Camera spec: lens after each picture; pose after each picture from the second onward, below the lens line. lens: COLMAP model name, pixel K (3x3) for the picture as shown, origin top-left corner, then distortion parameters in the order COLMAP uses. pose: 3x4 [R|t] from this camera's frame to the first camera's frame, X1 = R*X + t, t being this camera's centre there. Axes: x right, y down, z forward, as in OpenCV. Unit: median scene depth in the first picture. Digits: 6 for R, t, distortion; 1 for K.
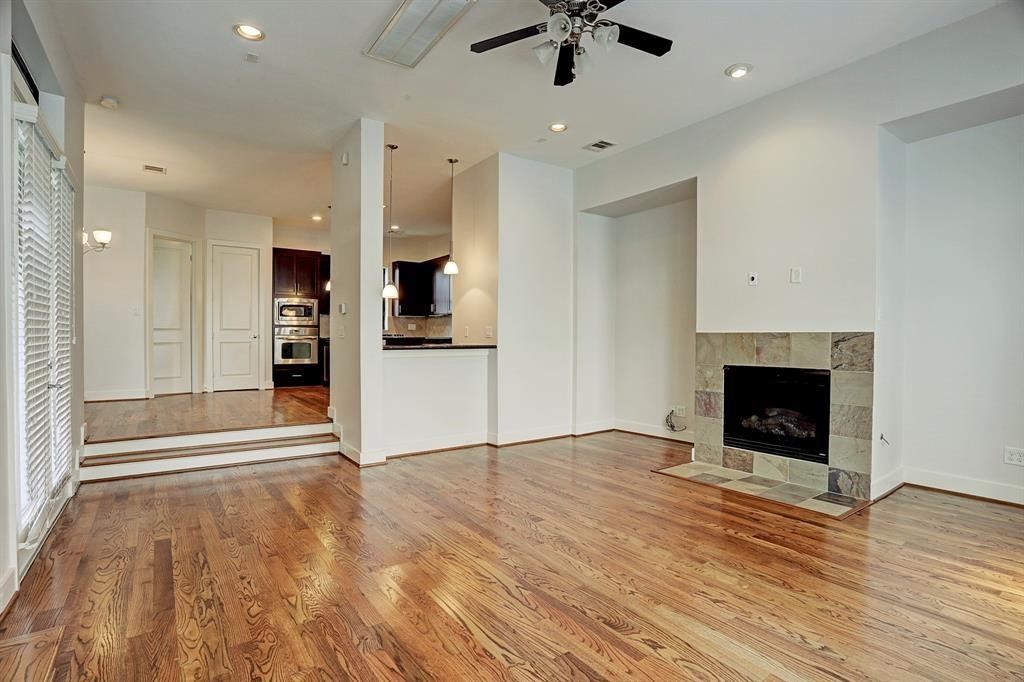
lens RADIAL K [[516.9, 0, 512.0], [0, 516.9, 341.0], [0, 0, 1]] dist [-0.000062, -0.000059]
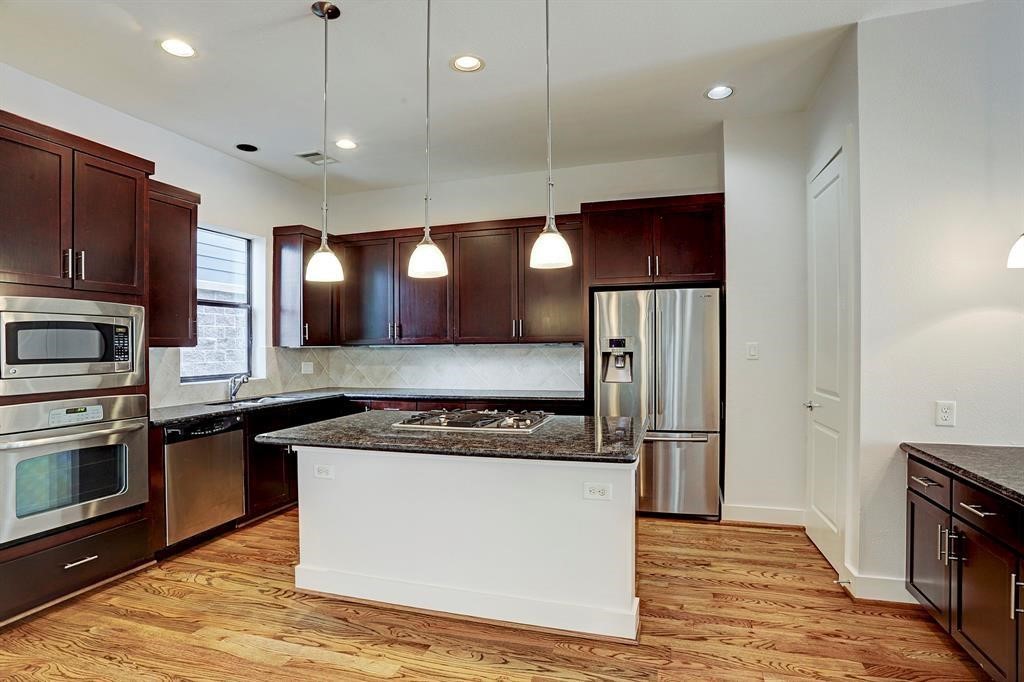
lens RADIAL K [[516.9, 0, 512.0], [0, 516.9, 341.0], [0, 0, 1]] dist [-0.000062, -0.000059]
pose [[0.780028, -0.005106, 0.625724, -0.397119], [0.014431, 0.999848, -0.009831, -0.051415], [-0.625578, 0.016699, 0.779983, 0.597893]]
